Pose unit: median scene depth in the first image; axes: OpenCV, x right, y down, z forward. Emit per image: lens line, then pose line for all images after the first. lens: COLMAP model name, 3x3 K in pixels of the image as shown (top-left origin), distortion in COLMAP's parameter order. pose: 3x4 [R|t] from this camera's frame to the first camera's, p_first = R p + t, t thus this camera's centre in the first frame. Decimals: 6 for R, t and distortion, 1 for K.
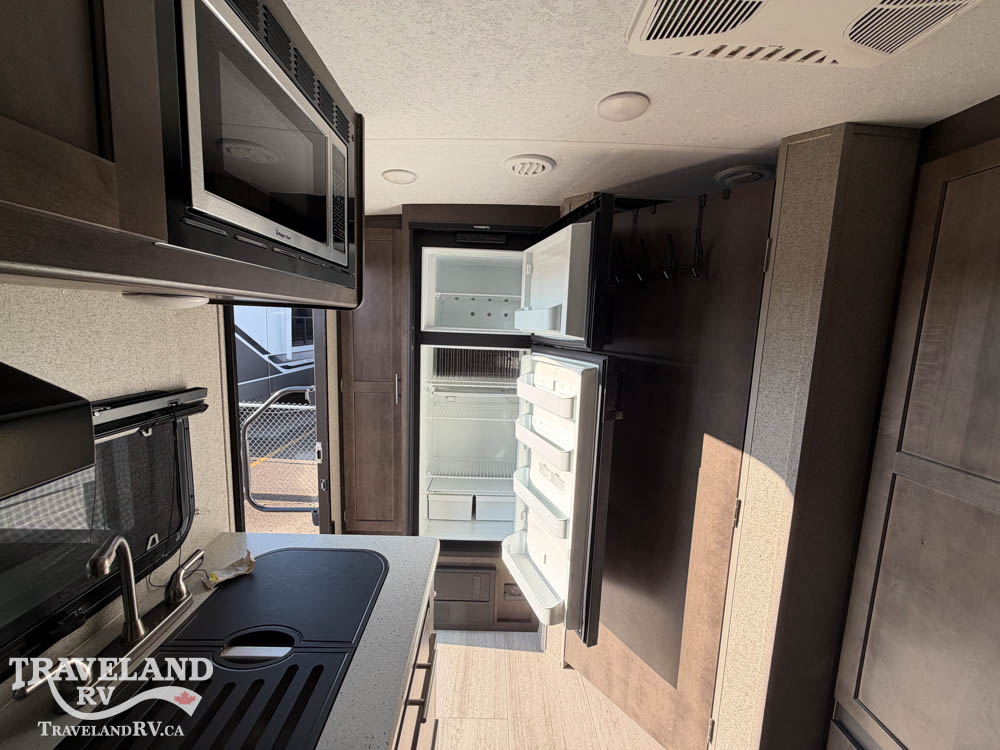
lens RADIAL K [[397.4, 0, 500.3], [0, 397.4, 375.9], [0, 0, 1]] dist [0.001355, 0.000384]
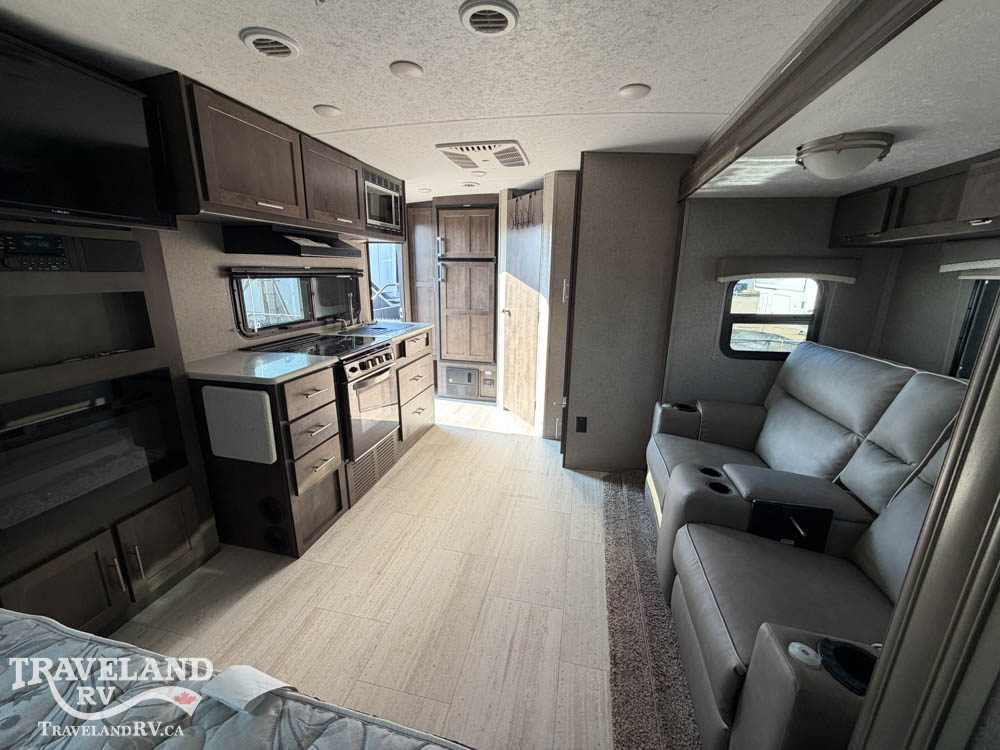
lens RADIAL K [[397.4, 0, 496.7], [0, 397.4, 377.6], [0, 0, 1]] dist [0.001355, 0.000384]
pose [[0.969078, 0.048117, -0.242020, 1.193268], [-0.017016, 0.991500, 0.128993, 0.484044], [0.246169, -0.120886, 0.961659, -2.034865]]
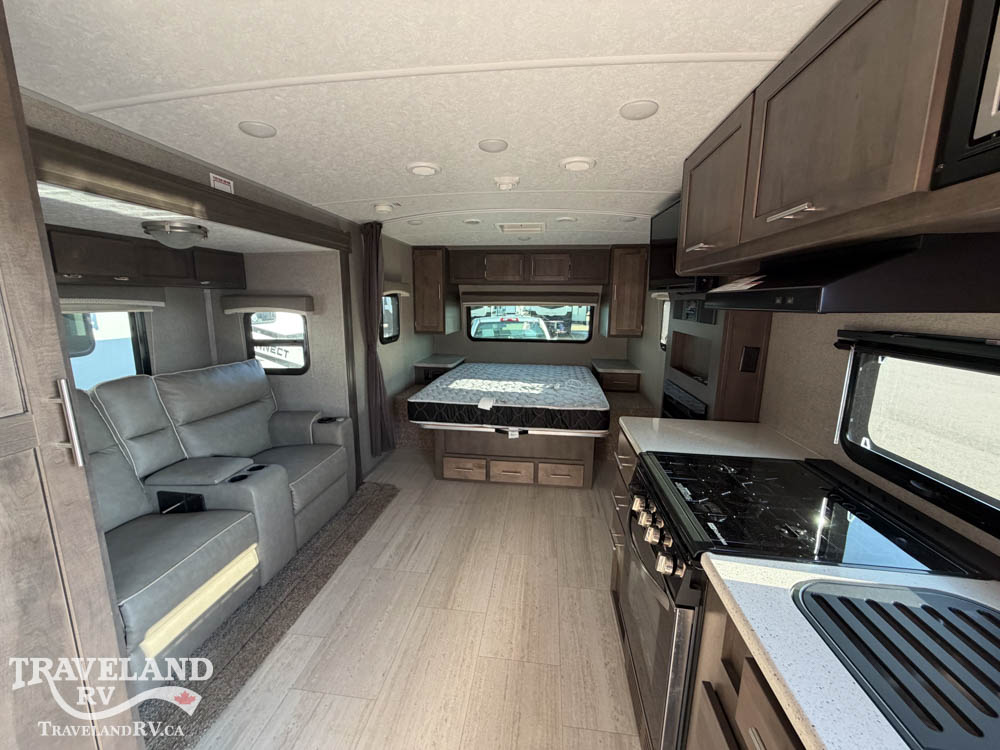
lens RADIAL K [[397.4, 0, 499.2], [0, 397.4, 374.7], [0, 0, 1]] dist [0.001355, 0.000384]
pose [[-0.988372, -0.067108, 0.136444, 0.187607], [-0.021810, 0.950627, 0.309567, -0.048210], [-0.150482, 0.302992, -0.941037, 1.159696]]
